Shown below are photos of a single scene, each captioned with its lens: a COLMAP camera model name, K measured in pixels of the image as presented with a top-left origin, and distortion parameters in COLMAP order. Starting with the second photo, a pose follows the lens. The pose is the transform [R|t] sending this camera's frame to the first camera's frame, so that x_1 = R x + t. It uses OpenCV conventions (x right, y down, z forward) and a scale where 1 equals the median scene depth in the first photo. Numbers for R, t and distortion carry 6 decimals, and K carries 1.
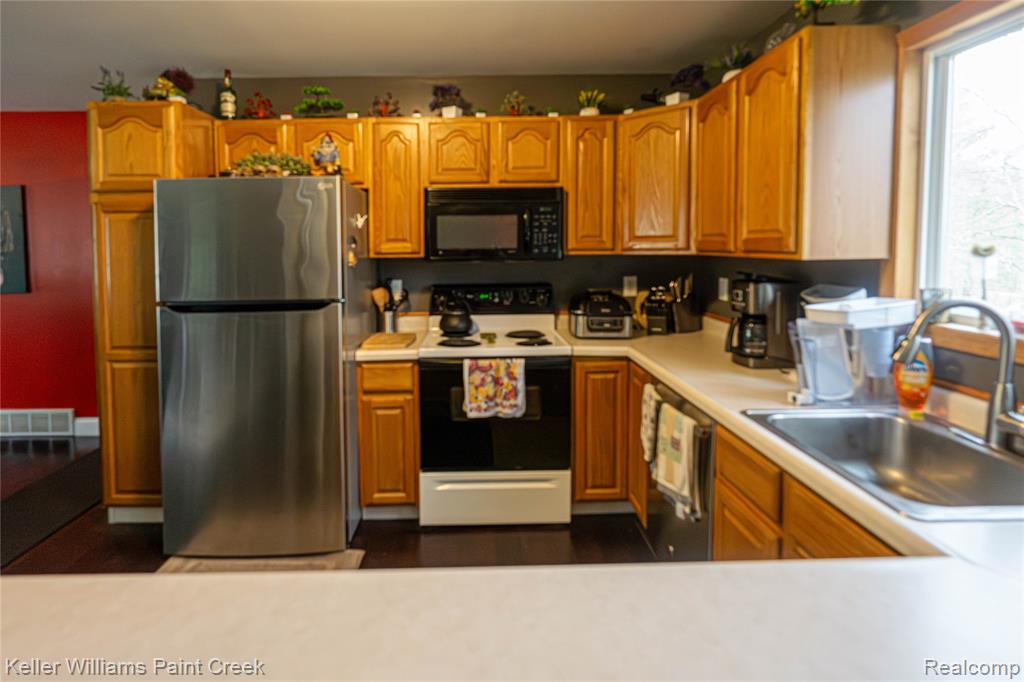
lens RADIAL K [[506.9, 0, 498.2], [0, 506.9, 273.3], [0, 0, 1]] dist [-0.003725, 0.000372]
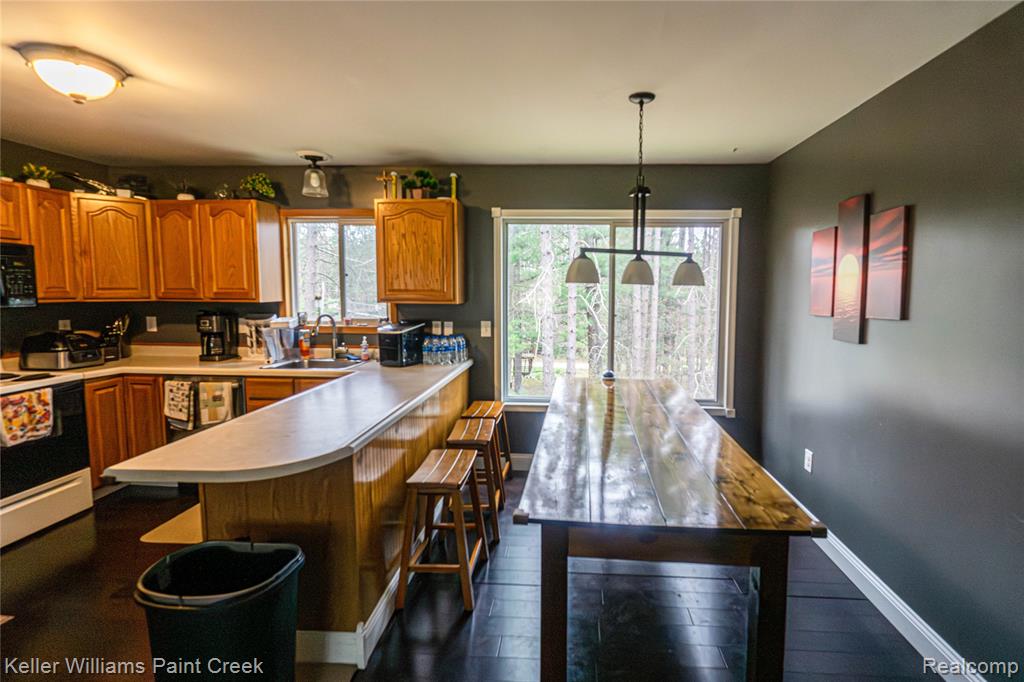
lens RADIAL K [[489.0, 0, 531.9], [0, 489.0, 329.6], [0, 0, 1]] dist [-0.002279, 0.003559]
pose [[0.099922, -0.075069, 0.992159, -0.982115], [0.044980, 0.996471, 0.070865, -0.004046], [-0.993978, 0.037546, 0.102946, -0.288757]]
